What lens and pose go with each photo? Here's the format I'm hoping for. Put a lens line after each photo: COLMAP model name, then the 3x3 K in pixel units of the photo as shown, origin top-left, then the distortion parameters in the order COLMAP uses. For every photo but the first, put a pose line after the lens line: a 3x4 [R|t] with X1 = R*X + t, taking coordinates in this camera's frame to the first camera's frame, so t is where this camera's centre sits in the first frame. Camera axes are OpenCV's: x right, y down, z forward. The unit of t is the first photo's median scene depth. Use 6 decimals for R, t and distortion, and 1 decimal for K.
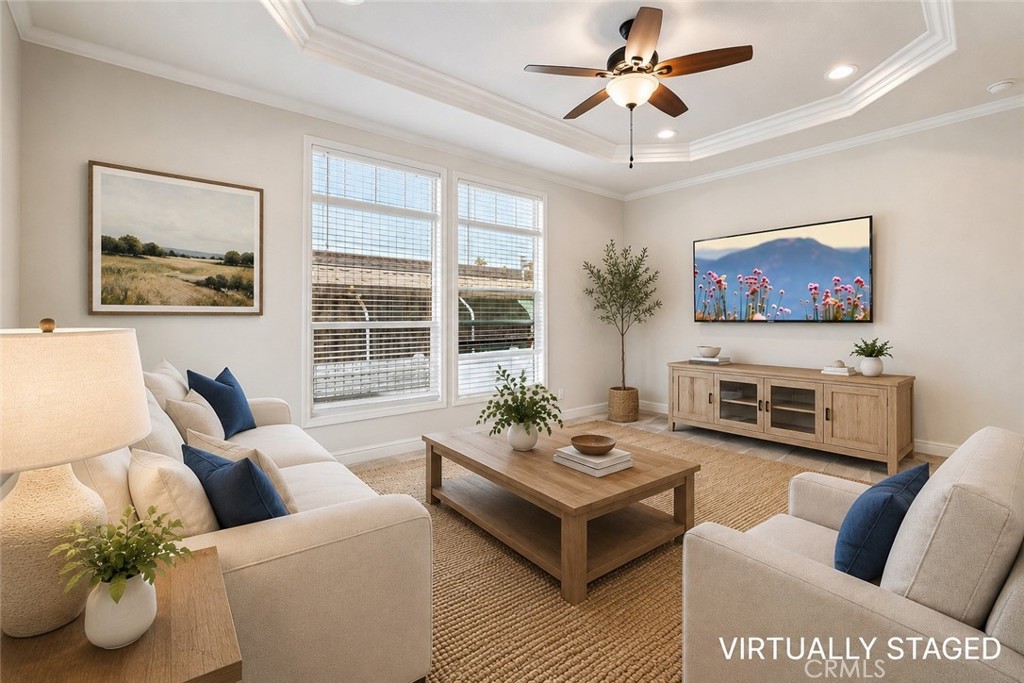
lens RADIAL K [[420.9, 0, 512.0], [0, 420.9, 341.5], [0, 0, 1]] dist [-0.001152, -0.000105]
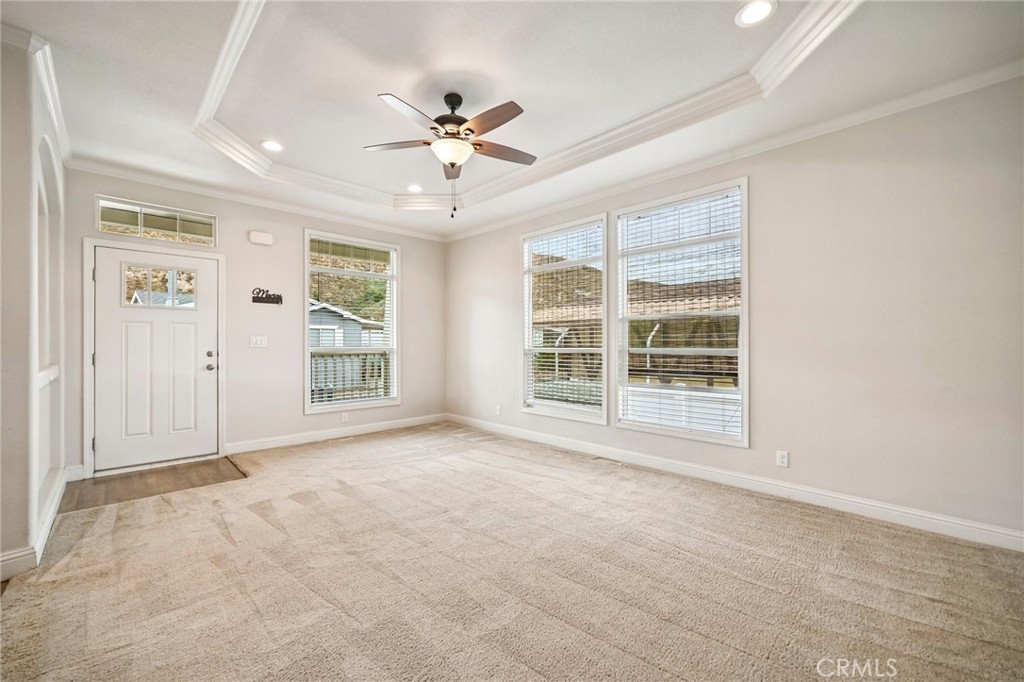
lens RADIAL K [[420.9, 0, 512.0], [0, 420.9, 341.0], [0, 0, 1]] dist [-0.001152, -0.000105]
pose [[0.080592, -0.006960, -0.996723, 0.895115], [-0.054701, 0.998438, -0.011395, -0.040276], [0.995245, 0.055440, 0.080085, 0.647804]]
